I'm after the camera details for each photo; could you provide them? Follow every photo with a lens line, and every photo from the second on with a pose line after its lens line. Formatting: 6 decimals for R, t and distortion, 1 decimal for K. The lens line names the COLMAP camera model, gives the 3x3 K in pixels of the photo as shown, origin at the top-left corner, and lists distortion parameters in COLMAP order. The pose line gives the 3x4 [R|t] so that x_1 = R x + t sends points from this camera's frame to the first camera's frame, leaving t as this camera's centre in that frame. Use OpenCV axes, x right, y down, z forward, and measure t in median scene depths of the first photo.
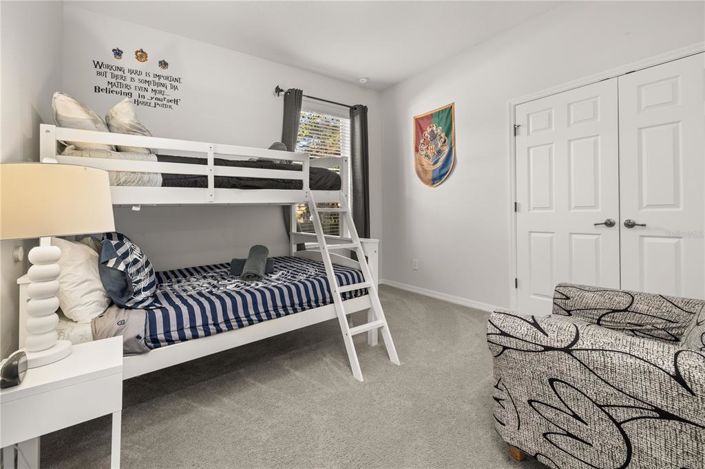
lens RADIAL K [[300.0, 0, 351.5], [0, 300.0, 213.9], [0, 0, 1]] dist [0.001144, 0.000051]
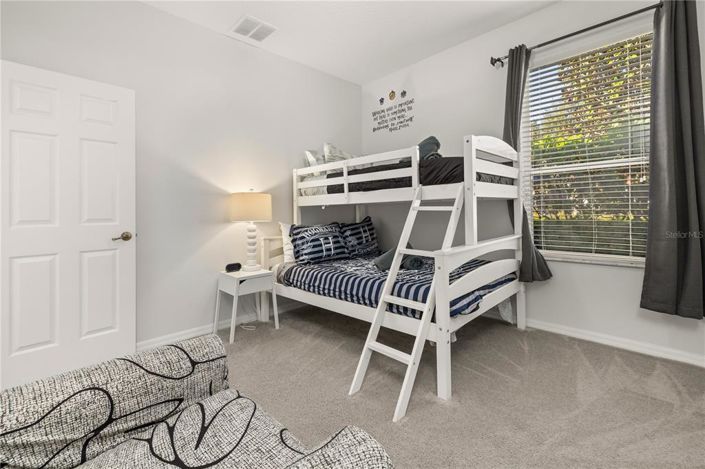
lens RADIAL K [[312.7, 0, 351.8], [0, 312.7, 204.8], [0, 0, 1]] dist [-0.000582, -0.000111]
pose [[0.138170, -0.000800, -0.990408, 0.902771], [0.004971, 0.999988, -0.000115, -0.028891], [0.990396, -0.004908, 0.138172, 0.788154]]
